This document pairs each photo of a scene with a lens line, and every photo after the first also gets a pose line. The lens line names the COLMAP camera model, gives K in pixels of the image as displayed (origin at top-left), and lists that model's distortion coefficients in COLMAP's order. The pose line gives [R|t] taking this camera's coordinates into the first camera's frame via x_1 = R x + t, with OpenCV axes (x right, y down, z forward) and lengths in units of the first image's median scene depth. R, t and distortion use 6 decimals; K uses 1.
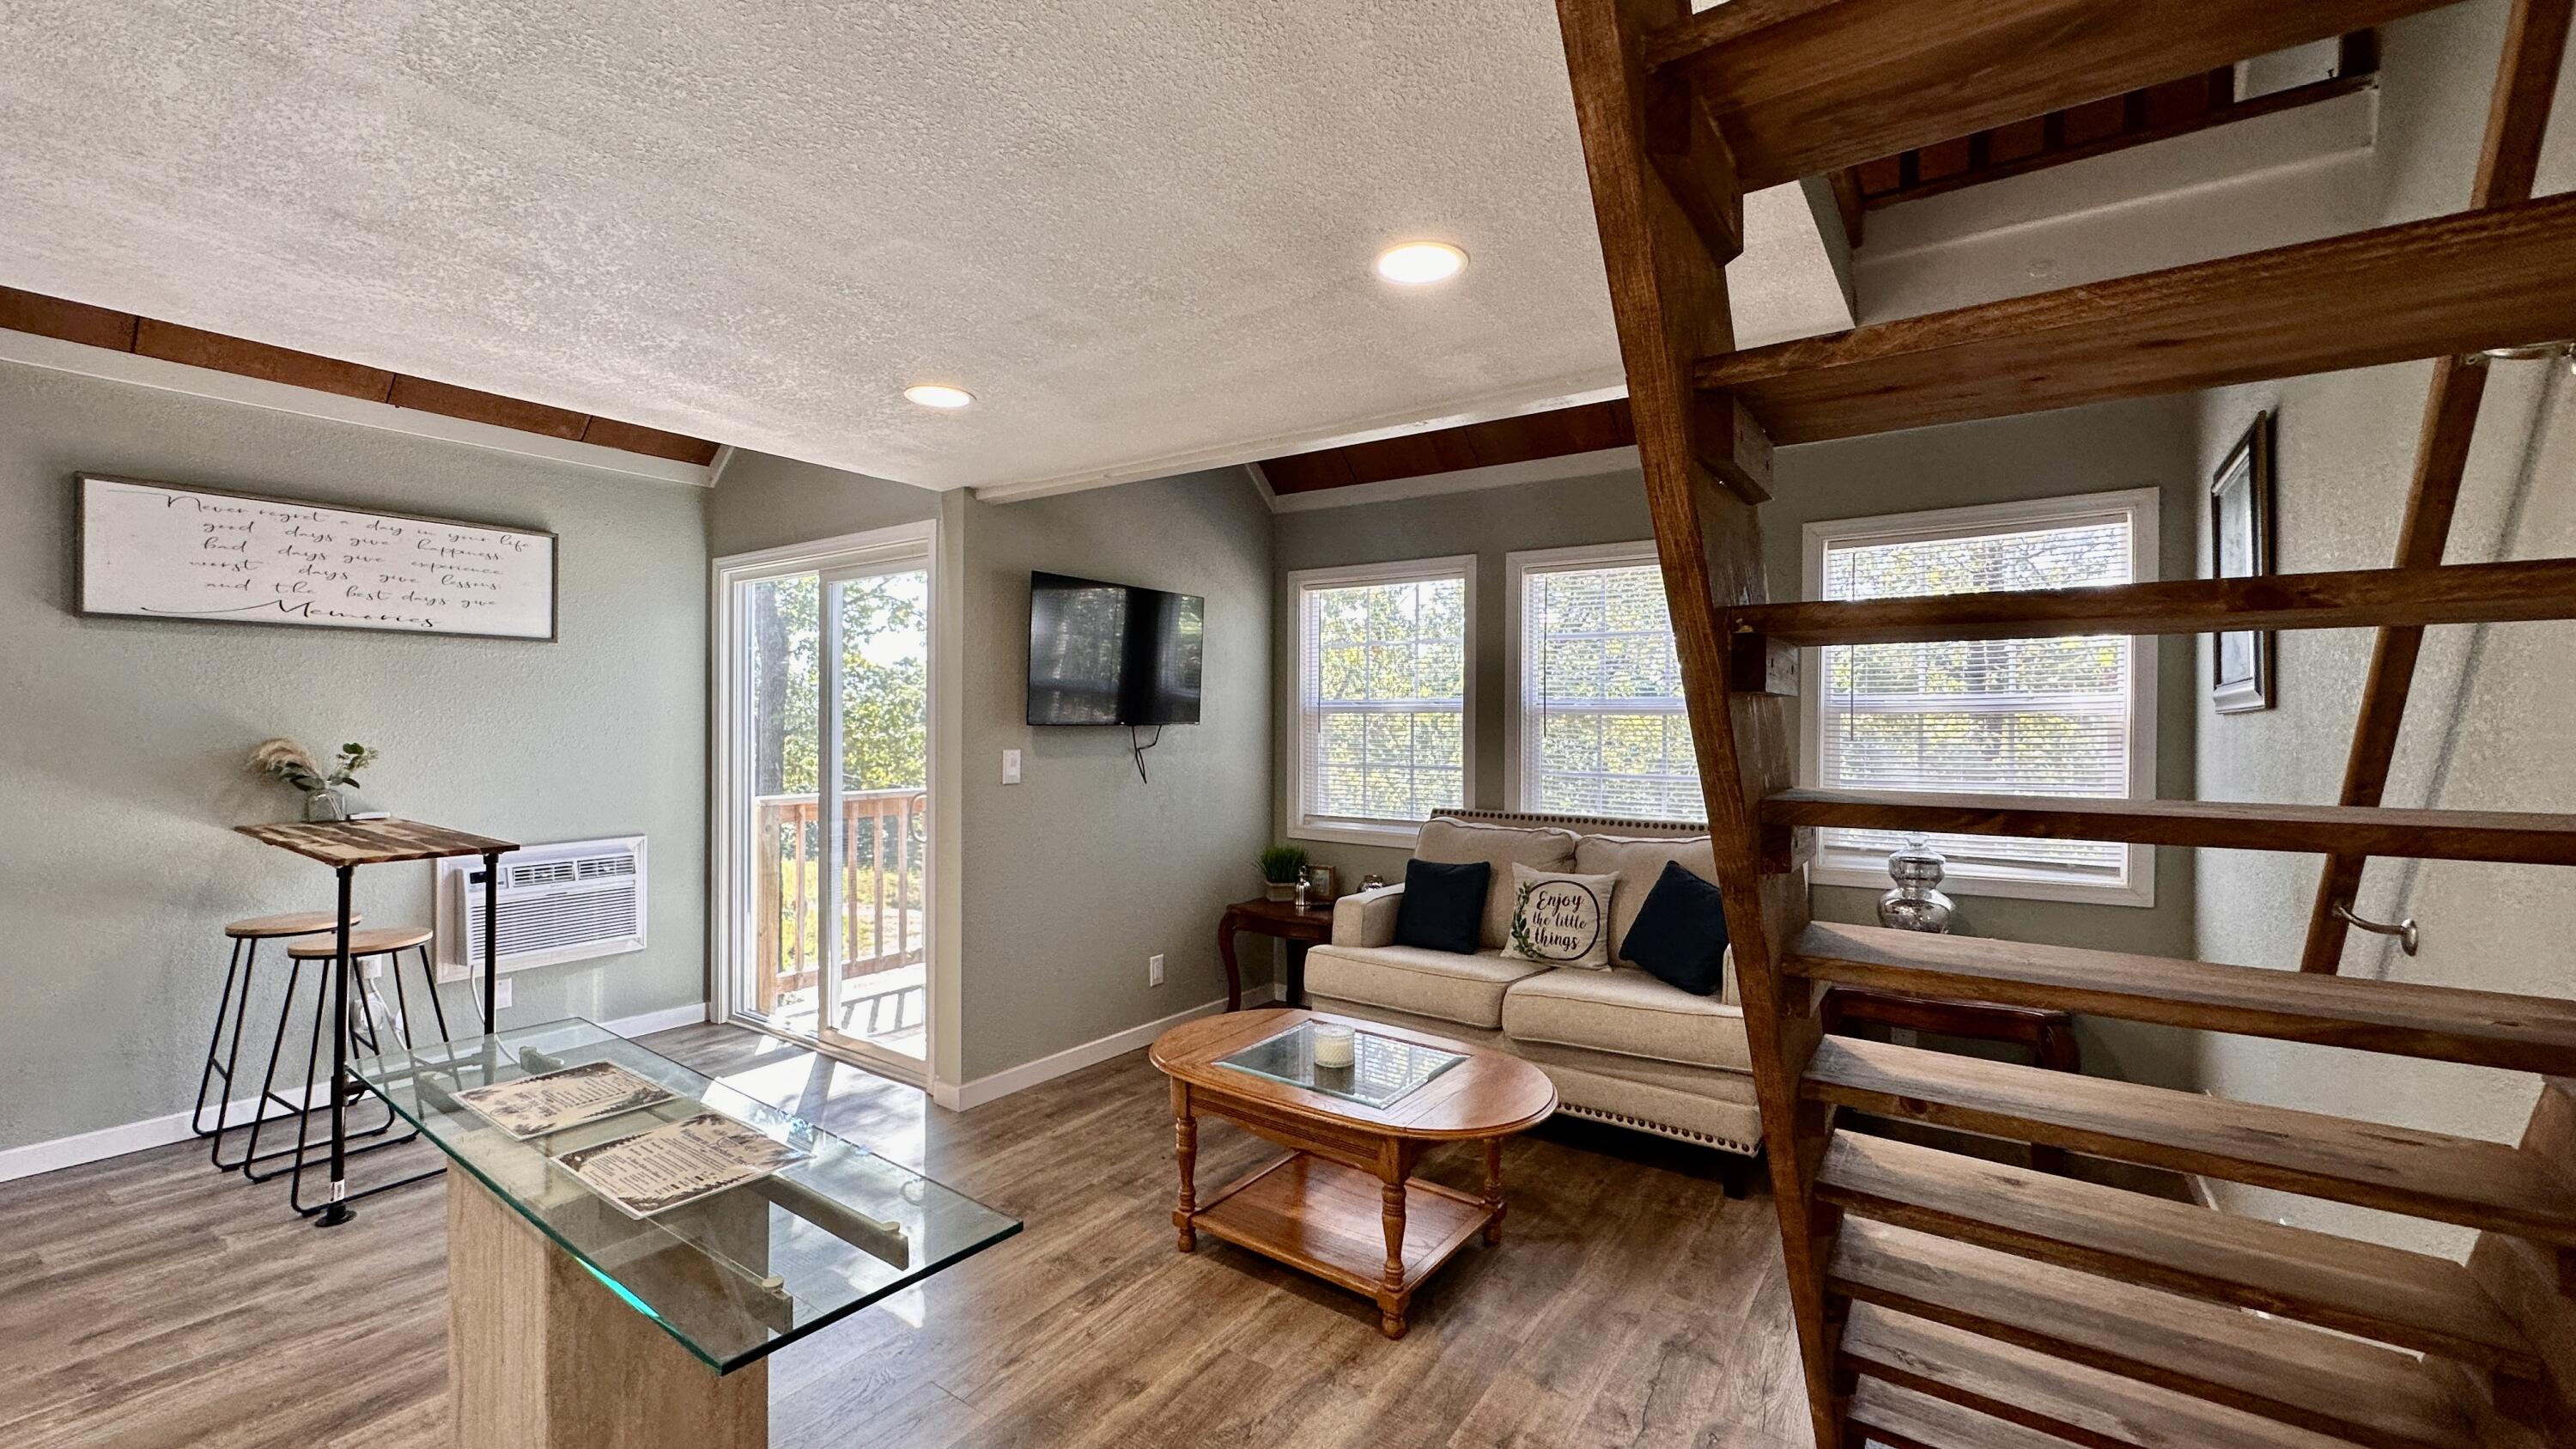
lens RADIAL K [[1027.9, 0, 1290.6], [0, 1027.9, 730.3], [0, 0, 1]] dist [-0.001865, 0.000738]
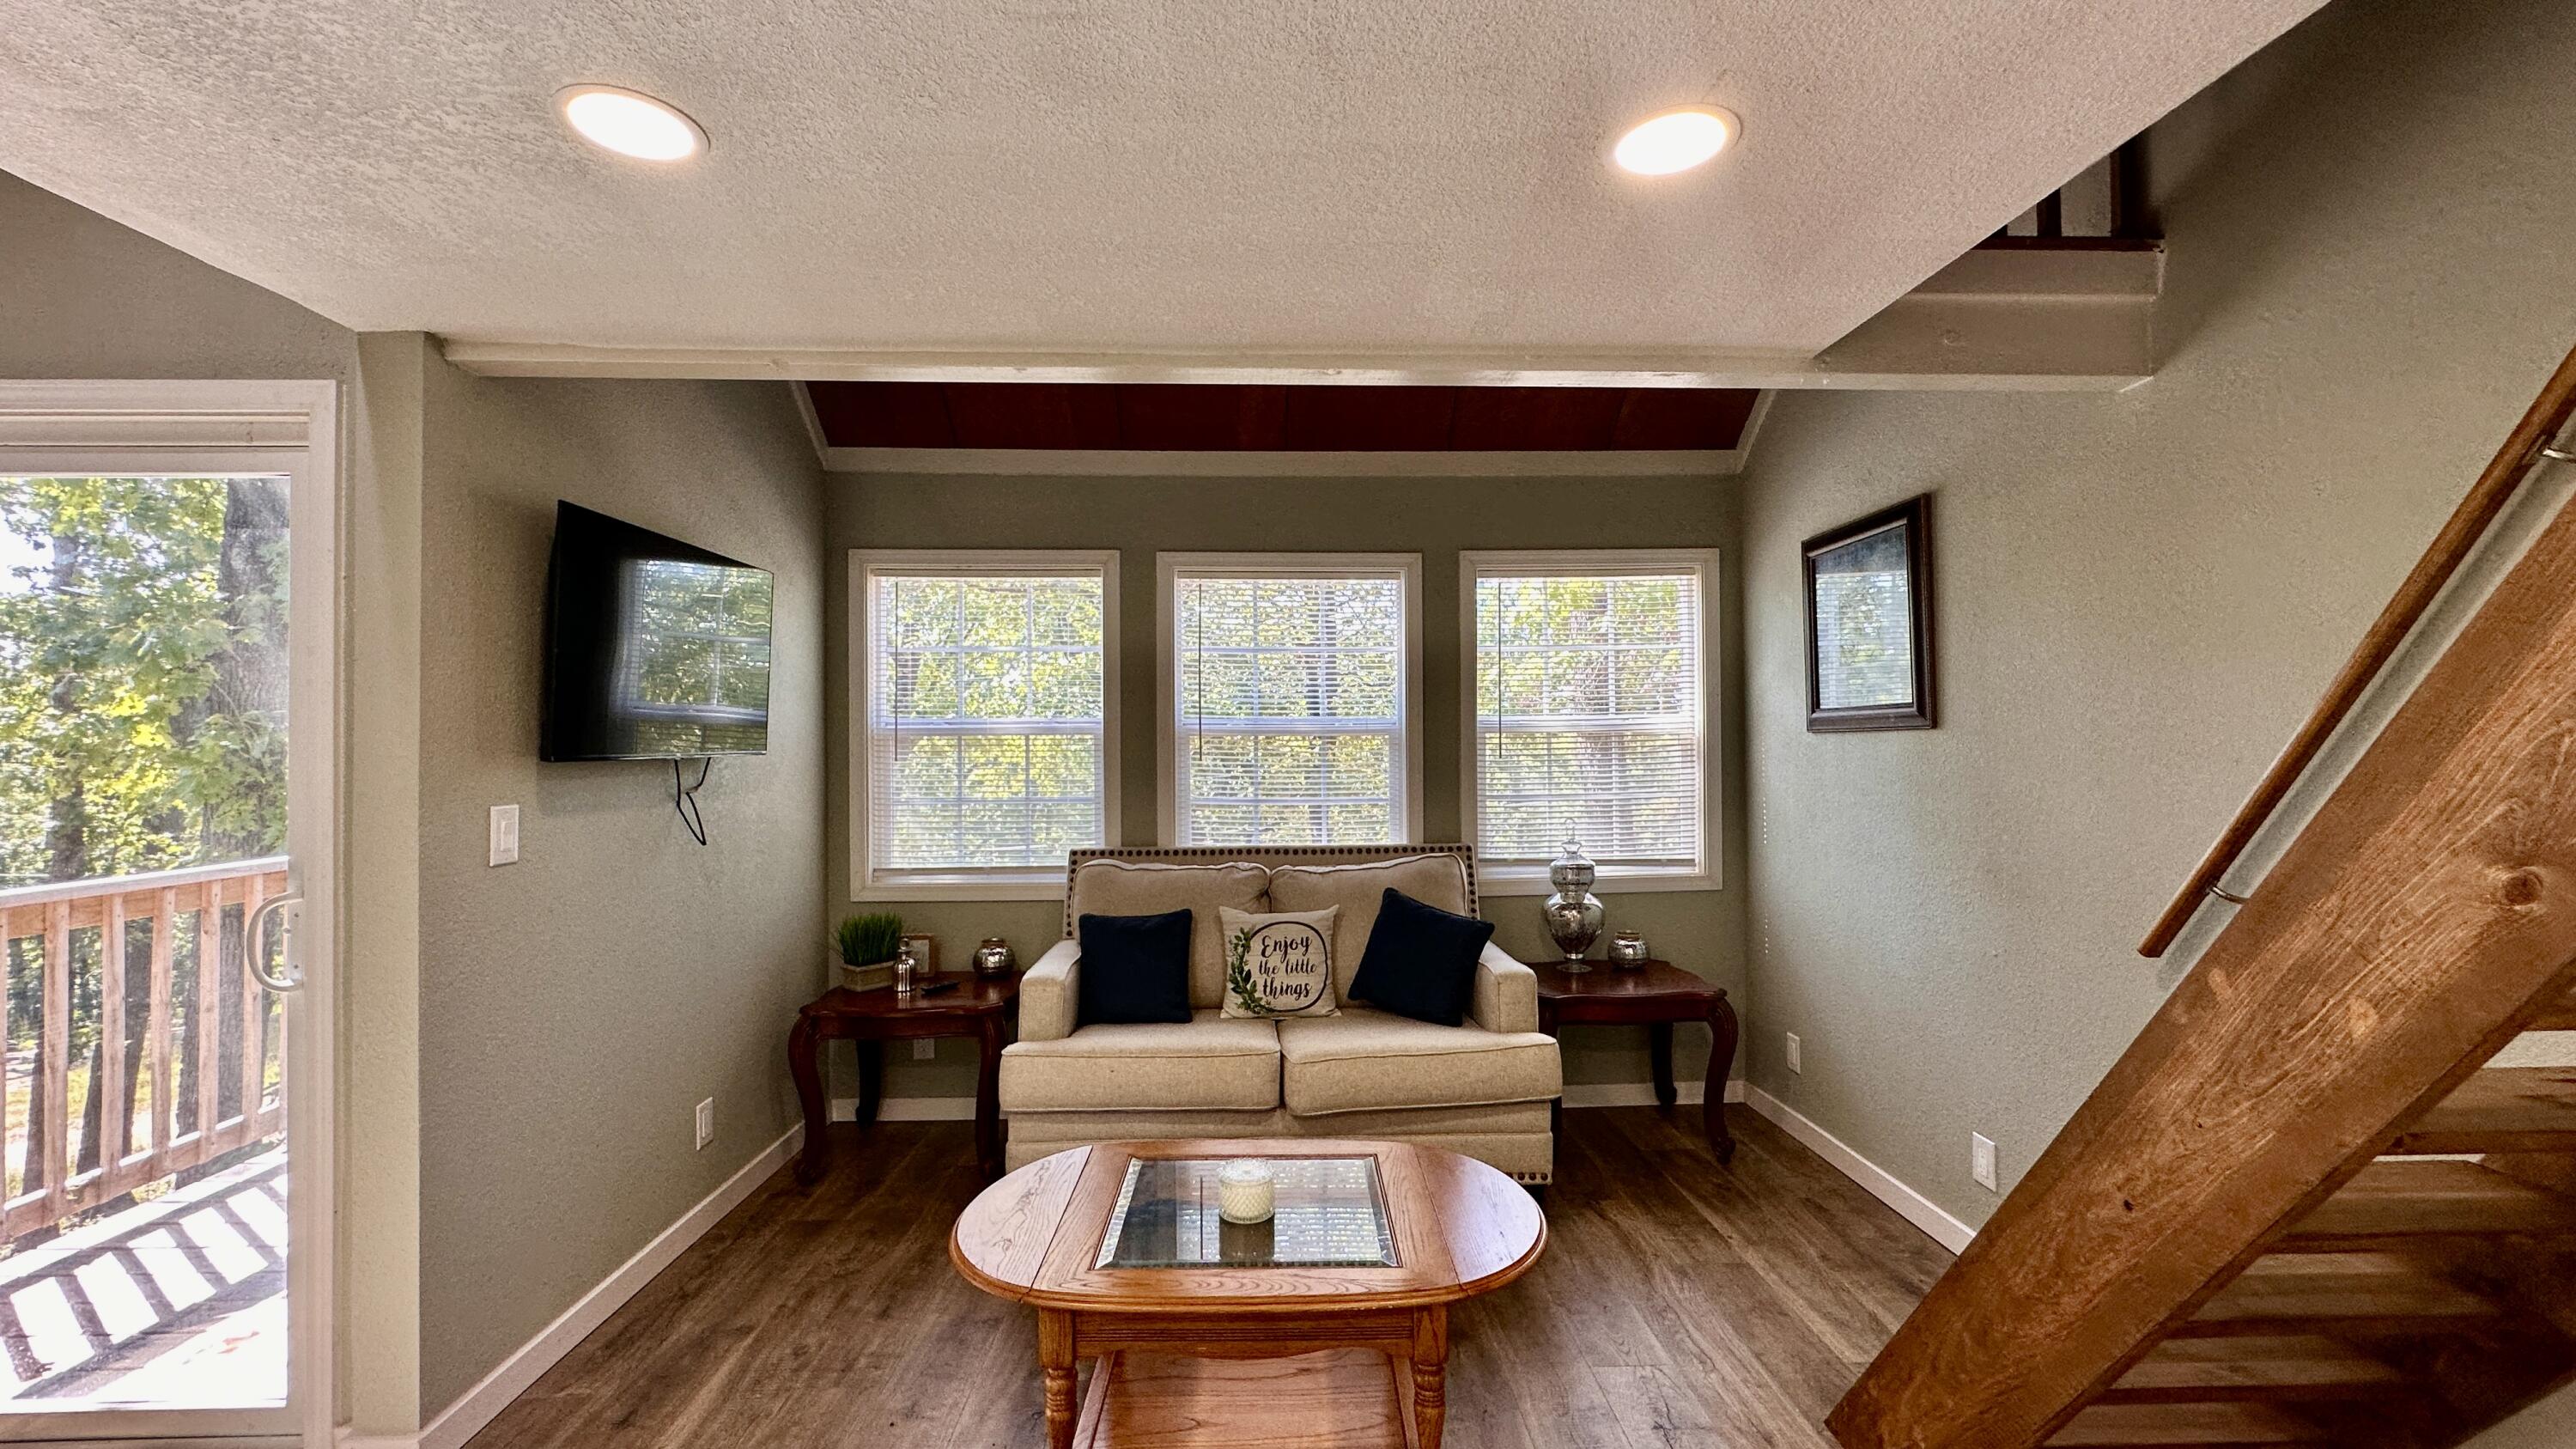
lens RADIAL K [[1027.9, 0, 1290.6], [0, 1027.9, 730.3], [0, 0, 1]] dist [-0.001865, 0.000738]
pose [[0.801557, -0.005103, 0.597897, -0.274573], [0.015341, 0.999810, -0.012033, -0.009977], [-0.597722, 0.018818, 0.801483, 0.285310]]
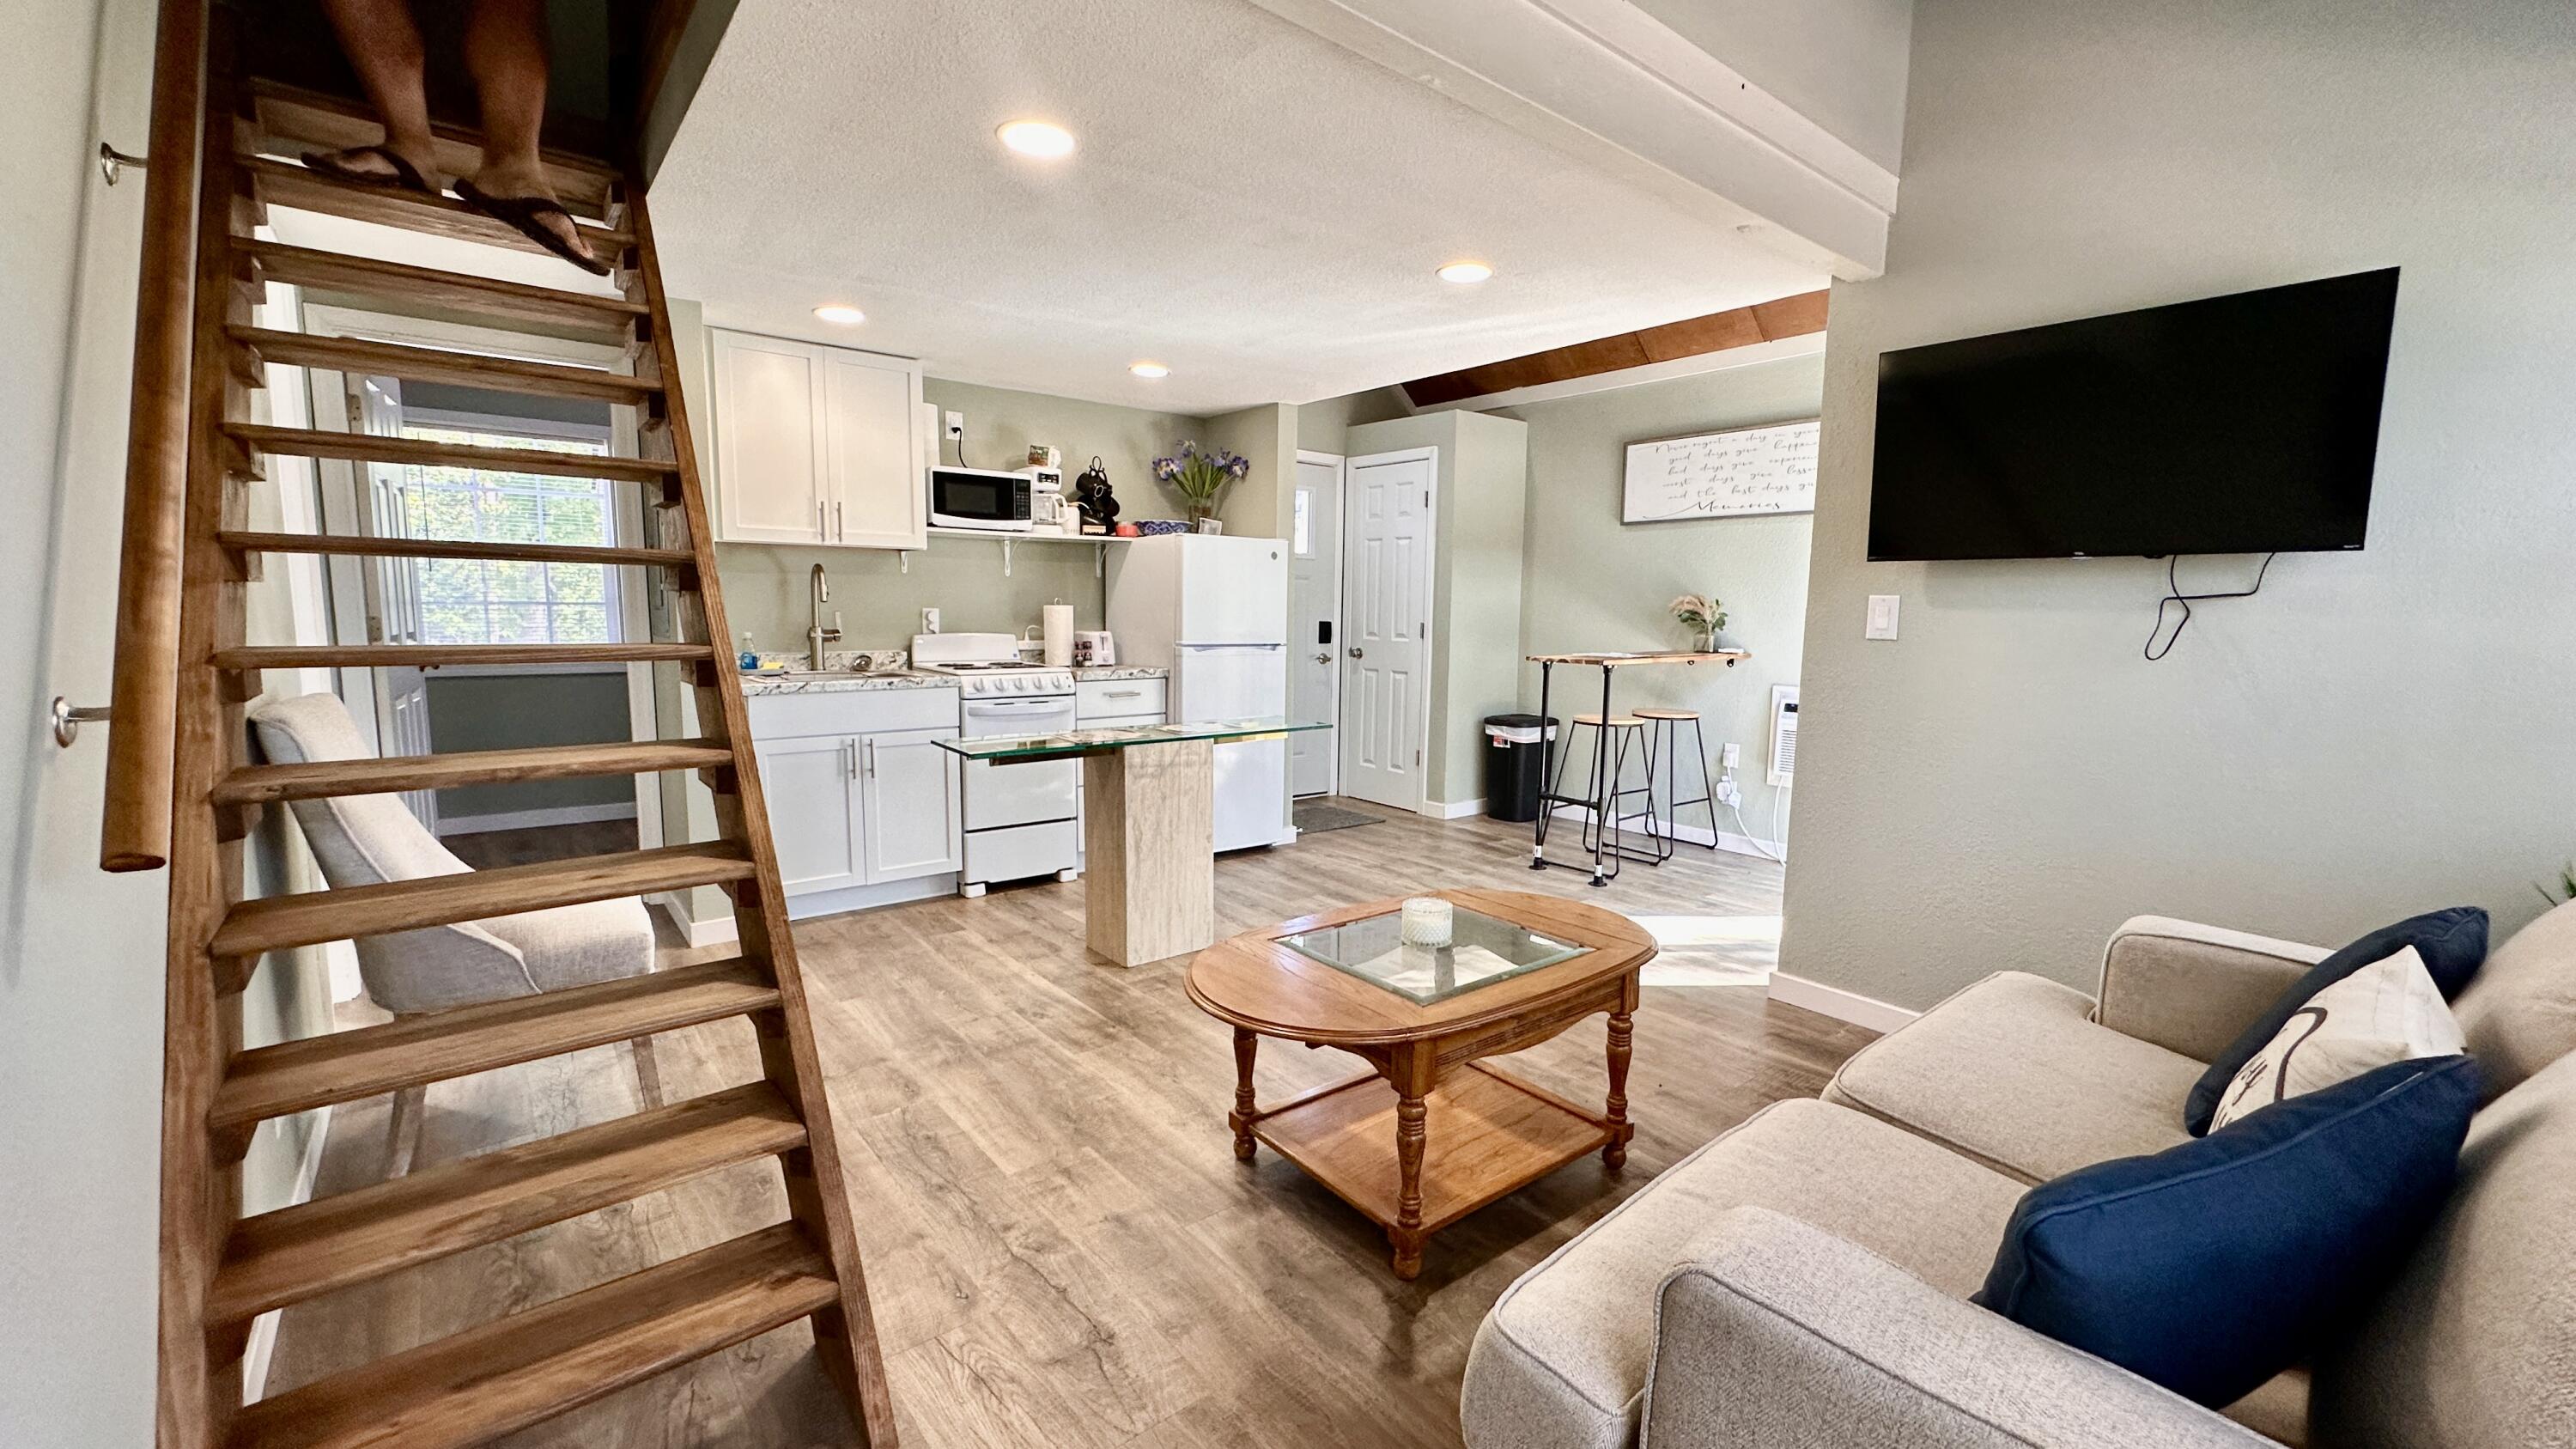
lens RADIAL K [[1027.9, 0, 1290.6], [0, 1027.9, 730.3], [0, 0, 1]] dist [-0.001865, 0.000738]
pose [[-0.279507, 0.105469, -0.954333, 0.631232], [-0.025258, 0.992797, 0.117117, 0.042481], [0.959811, 0.056839, -0.274829, 0.826146]]
